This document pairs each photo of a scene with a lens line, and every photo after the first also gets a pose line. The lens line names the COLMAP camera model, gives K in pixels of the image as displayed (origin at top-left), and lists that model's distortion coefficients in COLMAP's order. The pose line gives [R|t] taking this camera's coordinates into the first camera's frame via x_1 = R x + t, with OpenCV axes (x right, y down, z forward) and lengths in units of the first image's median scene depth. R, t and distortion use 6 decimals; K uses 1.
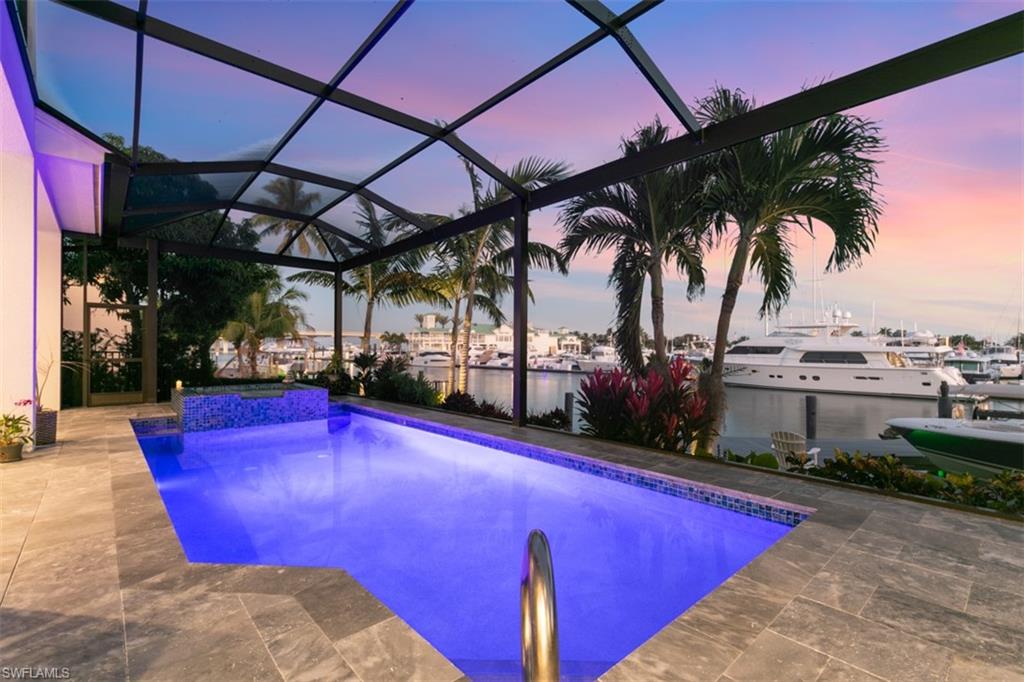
lens RADIAL K [[465.4, 0, 512.6], [0, 465.4, 339.4], [0, 0, 1]] dist [0.004120, -0.000118]
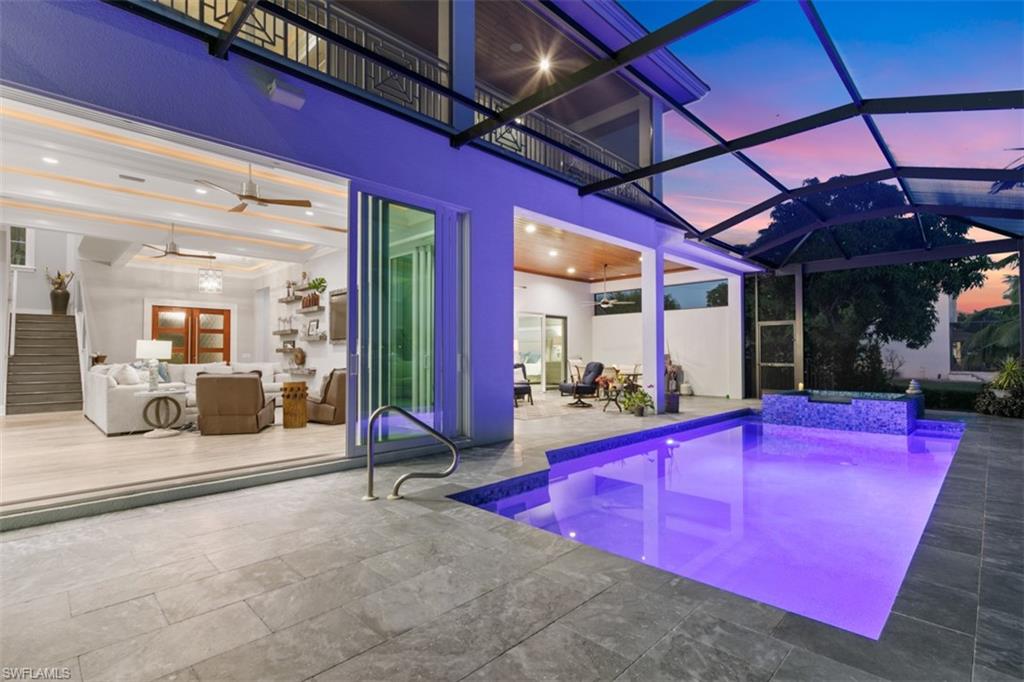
lens RADIAL K [[486.3, 0, 512.3], [0, 486.3, 347.2], [0, 0, 1]] dist [-0.000449, -0.000026]
pose [[0.052979, -0.021150, -0.998372, 0.813817], [0.026796, 0.999446, -0.019750, 0.002059], [0.998236, -0.025706, 0.053516, 0.347786]]
